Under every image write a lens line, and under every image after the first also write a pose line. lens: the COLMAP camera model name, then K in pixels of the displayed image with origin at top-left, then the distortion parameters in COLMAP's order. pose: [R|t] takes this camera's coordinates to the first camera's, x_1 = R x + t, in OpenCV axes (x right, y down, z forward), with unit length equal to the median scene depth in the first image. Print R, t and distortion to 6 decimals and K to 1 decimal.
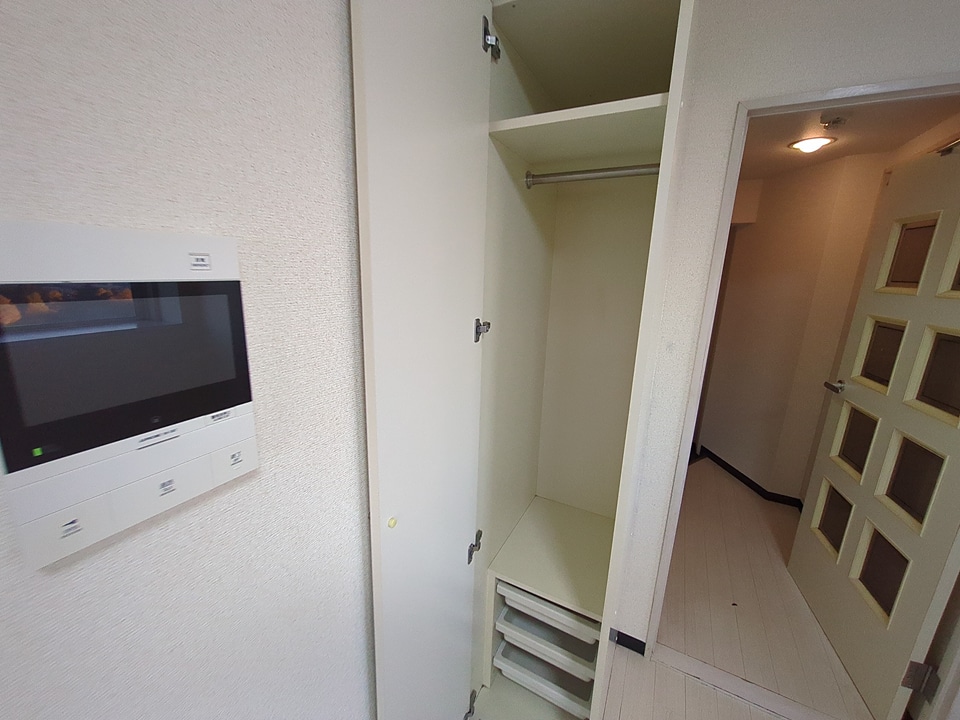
lens RADIAL K [[376.9, 0, 480.0], [0, 376.9, 360.0], [0, 0, 1]] dist [0.002152, 0.000360]
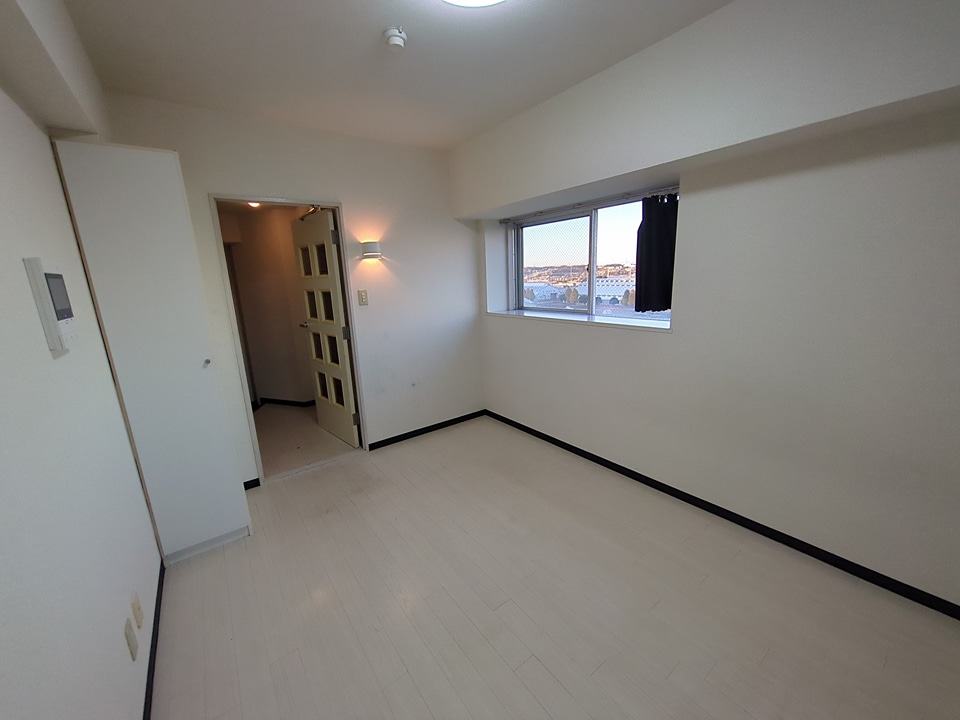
lens RADIAL K [[376.9, 0, 480.0], [0, 376.9, 360.0], [0, 0, 1]] dist [0.002152, 0.000360]
pose [[0.428325, -0.241222, 0.870833, -1.948645], [0.259313, 0.955989, 0.137266, 0.867236], [-0.865618, 0.167024, 0.472026, -3.096130]]
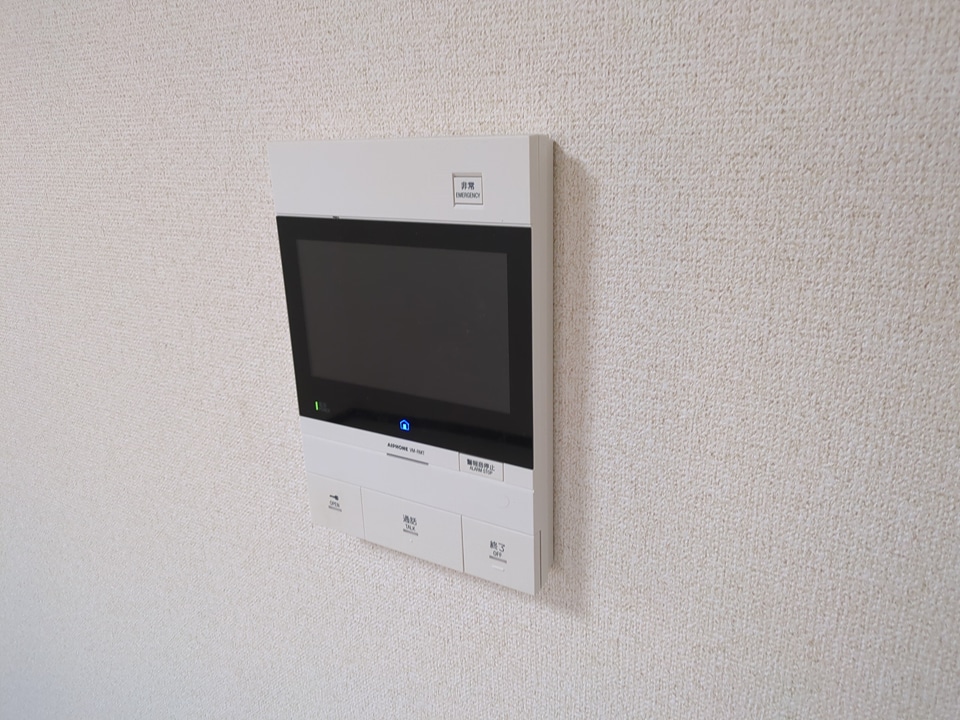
lens RADIAL K [[733.9, 0, 480.0], [0, 733.9, 360.0], [0, 0, 1]] dist [0.029130, 0.000703]
pose [[-0.071430, 0.283949, -0.956175, 0.290336], [-0.201387, 0.934776, 0.292639, -0.308101], [0.976904, 0.213464, -0.009588, 0.972031]]
